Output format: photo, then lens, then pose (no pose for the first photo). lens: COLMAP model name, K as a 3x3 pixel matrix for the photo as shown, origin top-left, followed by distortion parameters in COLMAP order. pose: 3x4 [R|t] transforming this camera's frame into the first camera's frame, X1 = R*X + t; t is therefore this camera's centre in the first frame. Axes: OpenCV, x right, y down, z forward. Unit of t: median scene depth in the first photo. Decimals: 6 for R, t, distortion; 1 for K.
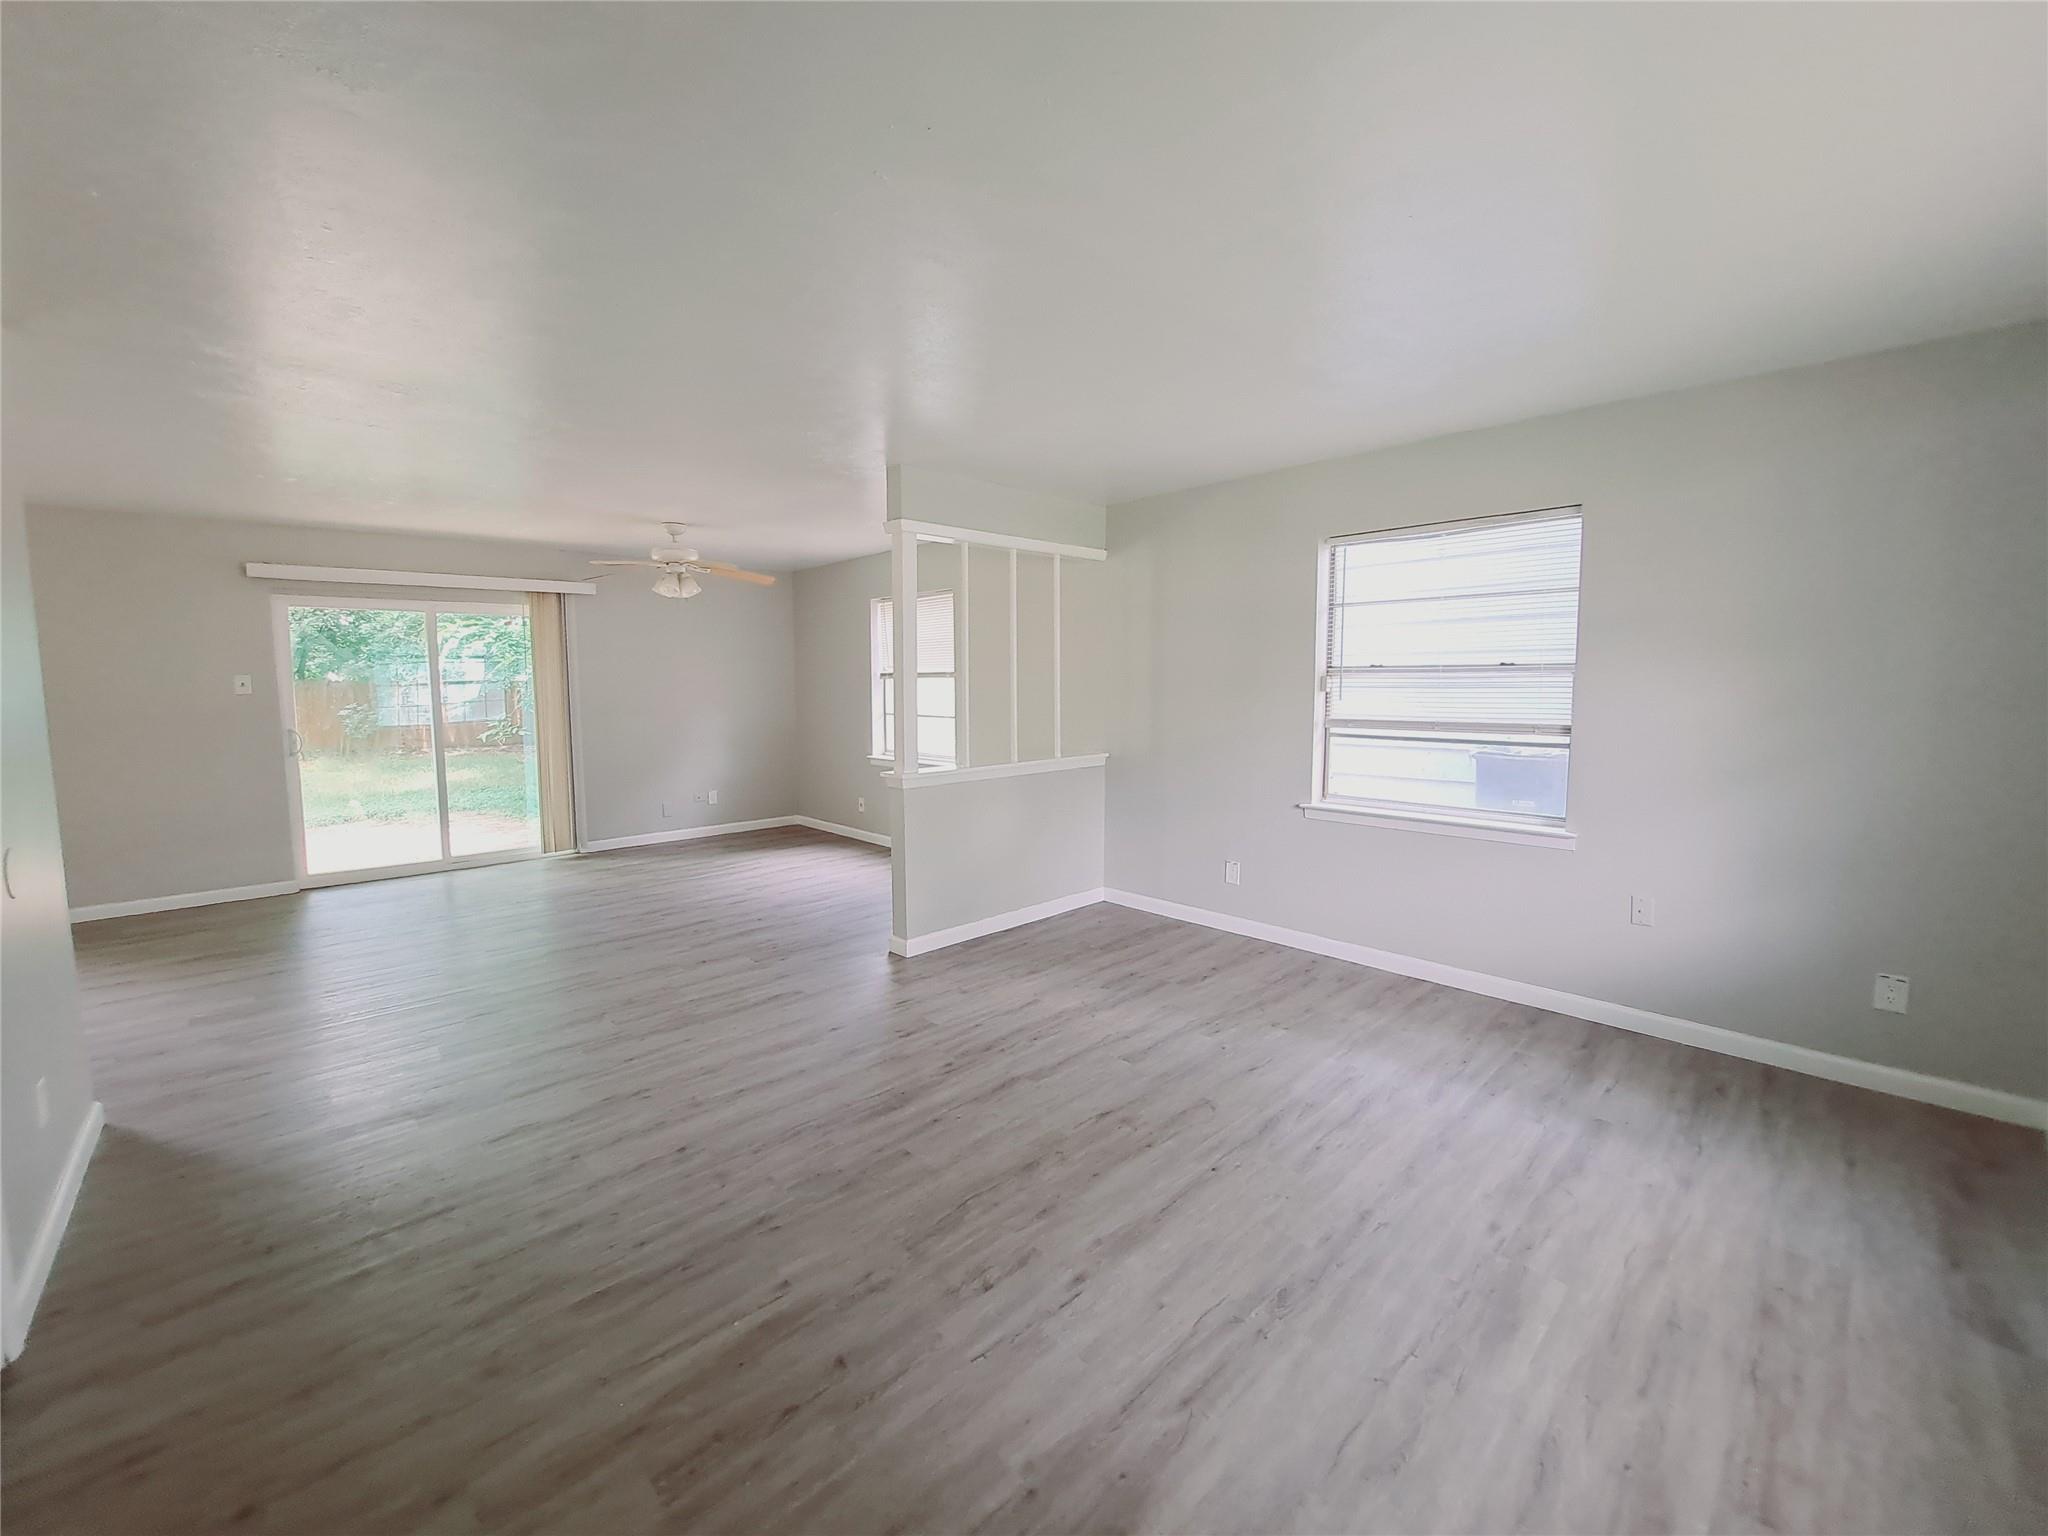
lens RADIAL K [[820.2, 0, 1024.0], [0, 820.2, 768.0], [0, 0, 1]] dist [-0.027431, 0.000001]
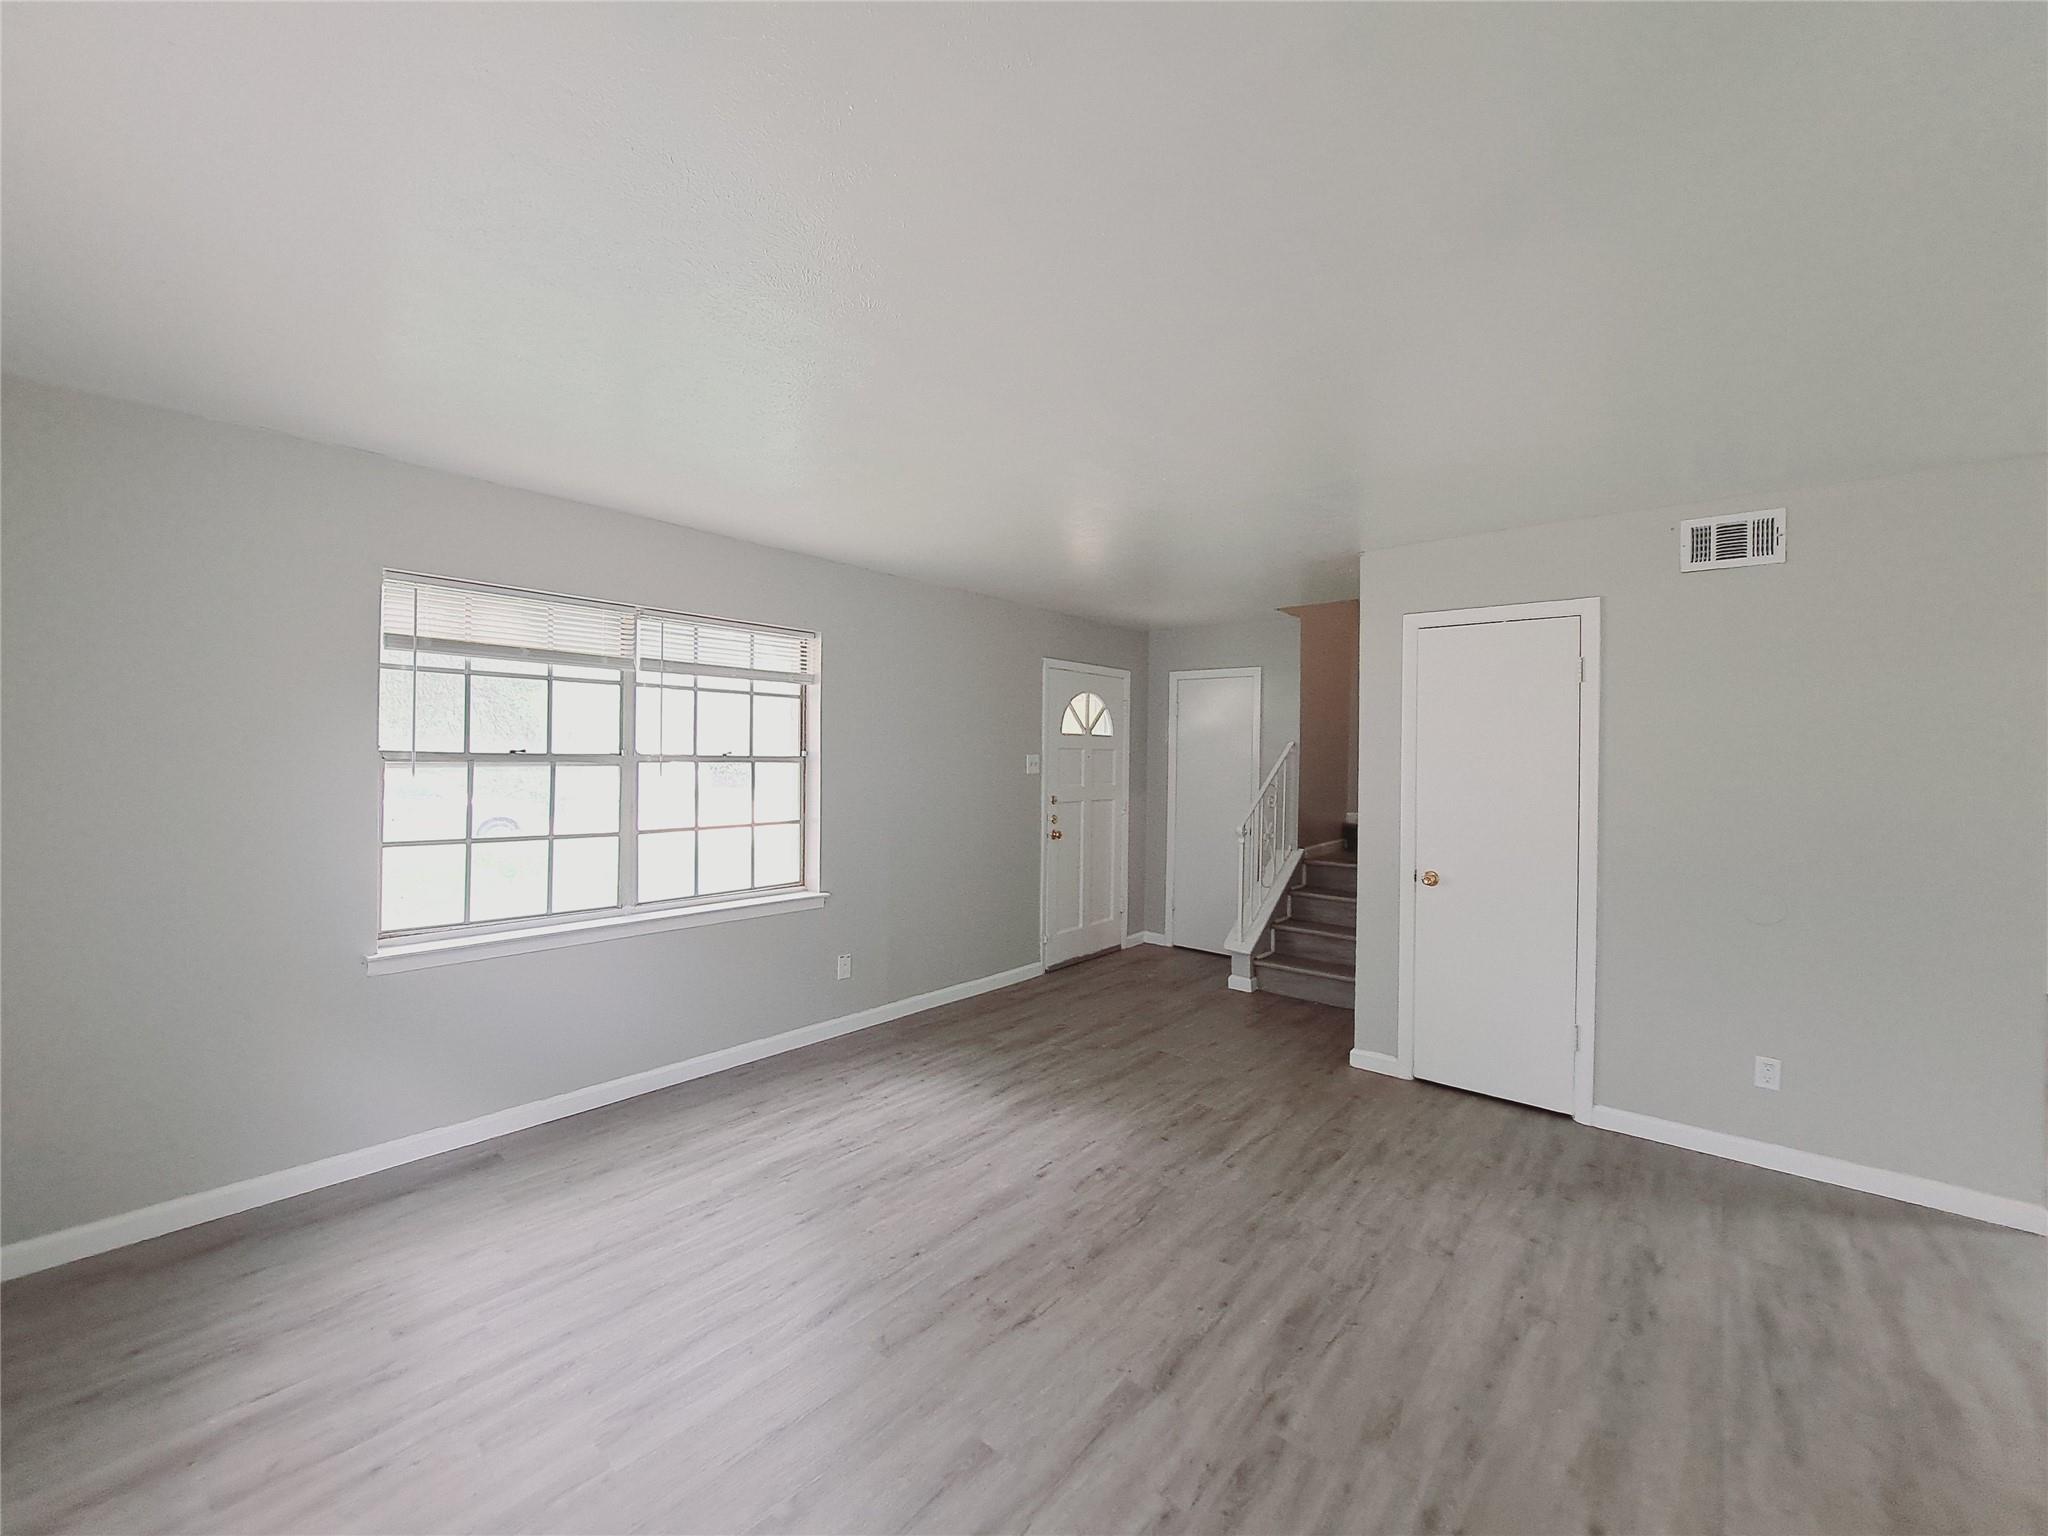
lens RADIAL K [[820.2, 0, 1024.0], [0, 820.2, 768.0], [0, 0, 1]] dist [-0.027431, 0.000001]
pose [[-0.995060, -0.006391, -0.099070, 0.215018], [-0.017840, 0.993192, 0.115111, -0.243790], [0.097660, 0.116309, -0.988400, 2.042175]]
